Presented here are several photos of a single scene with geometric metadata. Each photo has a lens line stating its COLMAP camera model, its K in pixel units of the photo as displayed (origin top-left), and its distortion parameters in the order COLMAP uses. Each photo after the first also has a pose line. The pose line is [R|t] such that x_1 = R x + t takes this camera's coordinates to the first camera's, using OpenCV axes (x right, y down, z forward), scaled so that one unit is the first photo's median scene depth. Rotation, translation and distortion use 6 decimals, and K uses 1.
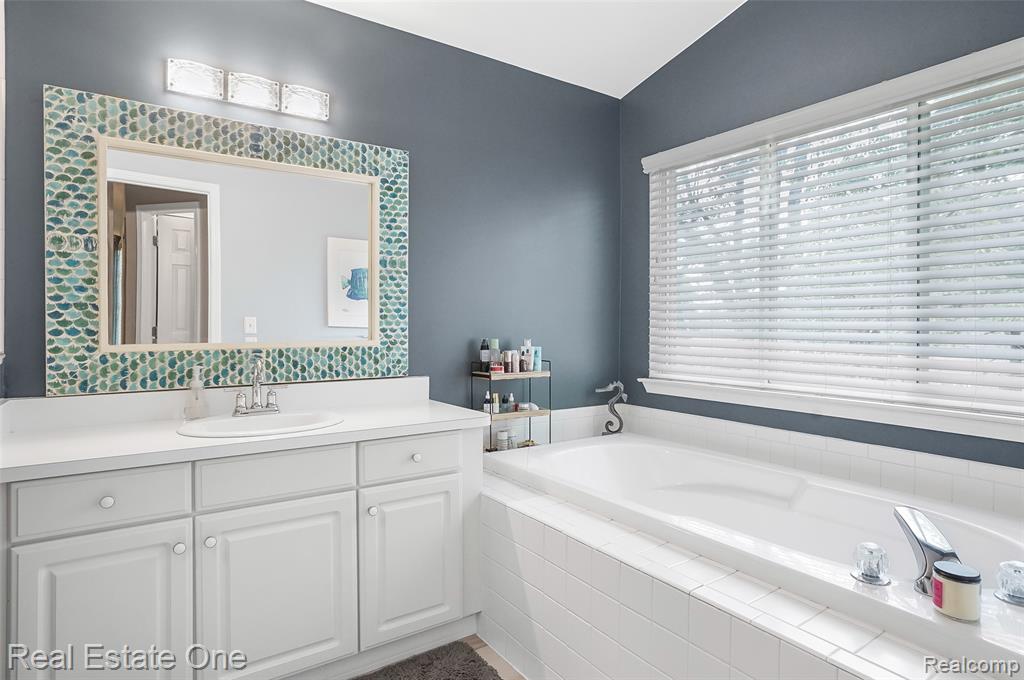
lens RADIAL K [[541.2, 0, 506.7], [0, 541.2, 339.3], [0, 0, 1]] dist [-0.022277, 0.015643]
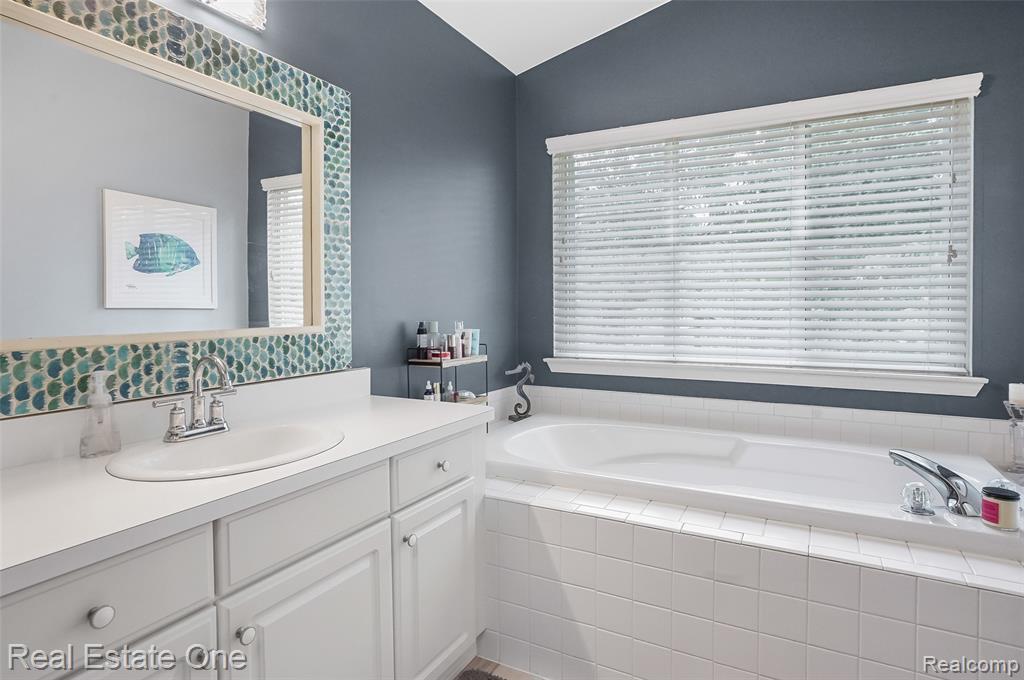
lens RADIAL K [[541.2, 0, 560.1], [0, 541.2, 326.1], [0, 0, 1]] dist [-0.022277, 0.015643]
pose [[0.888188, -0.020715, 0.459014, -0.295164], [0.015562, 0.999766, 0.015007, -0.003957], [-0.459218, -0.006186, 0.888302, 0.140120]]
